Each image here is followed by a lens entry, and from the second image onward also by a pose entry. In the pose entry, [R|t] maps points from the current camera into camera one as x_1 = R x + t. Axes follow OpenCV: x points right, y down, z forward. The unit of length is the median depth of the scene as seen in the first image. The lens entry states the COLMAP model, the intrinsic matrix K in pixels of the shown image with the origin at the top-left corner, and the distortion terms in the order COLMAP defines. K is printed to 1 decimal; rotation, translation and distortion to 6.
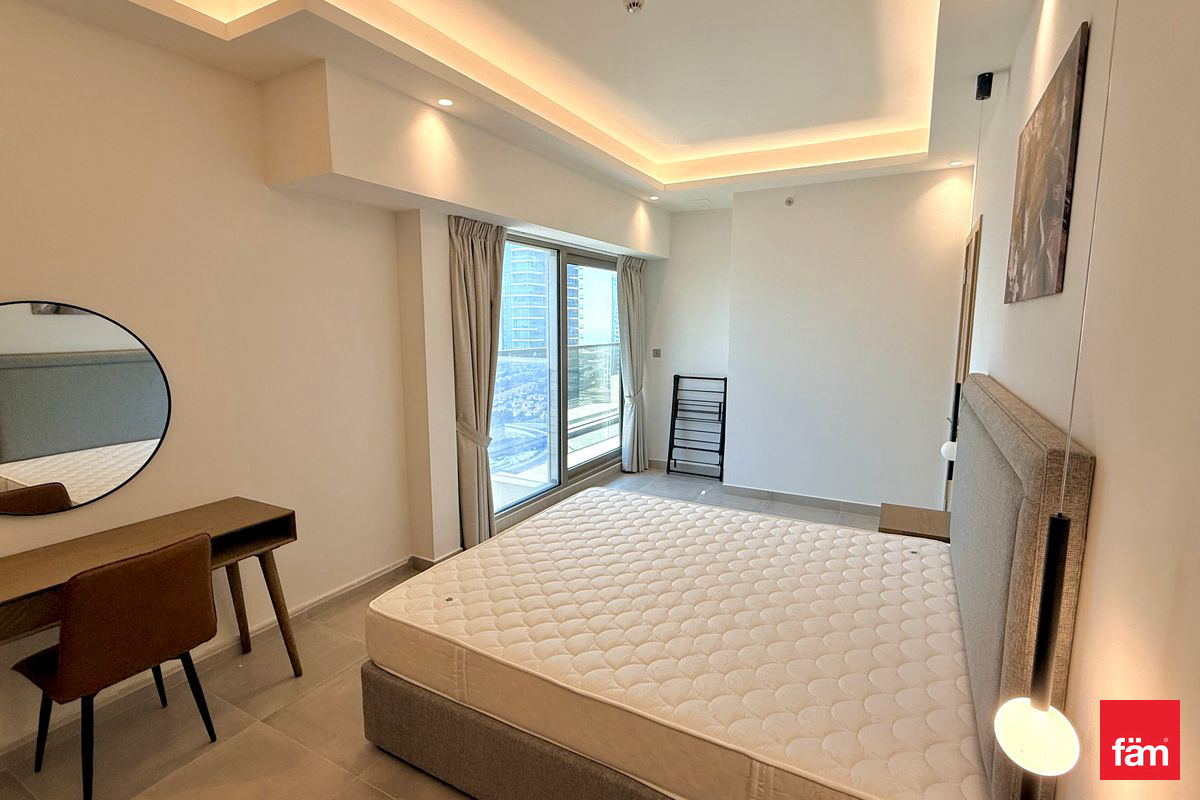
lens RADIAL K [[567.6, 0, 593.1], [0, 567.6, 401.0], [0, 0, 1]] dist [-0.001581, 0.000324]
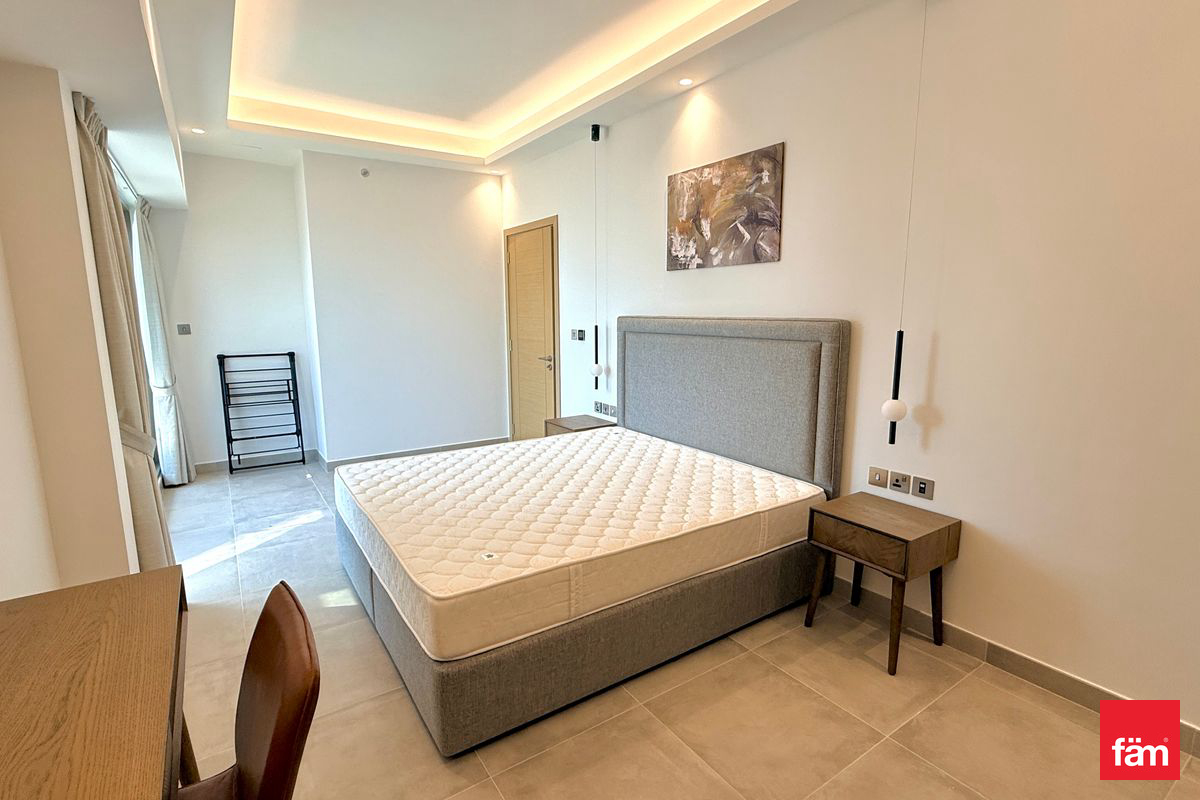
lens RADIAL K [[567.6, 0, 596.0], [0, 567.6, 398.8], [0, 0, 1]] dist [-0.001581, 0.000324]
pose [[0.456564, -0.142729, 0.878167, -0.351997], [0.126979, 0.987397, 0.094466, 0.009588], [-0.880582, 0.068379, 0.468934, 0.141050]]
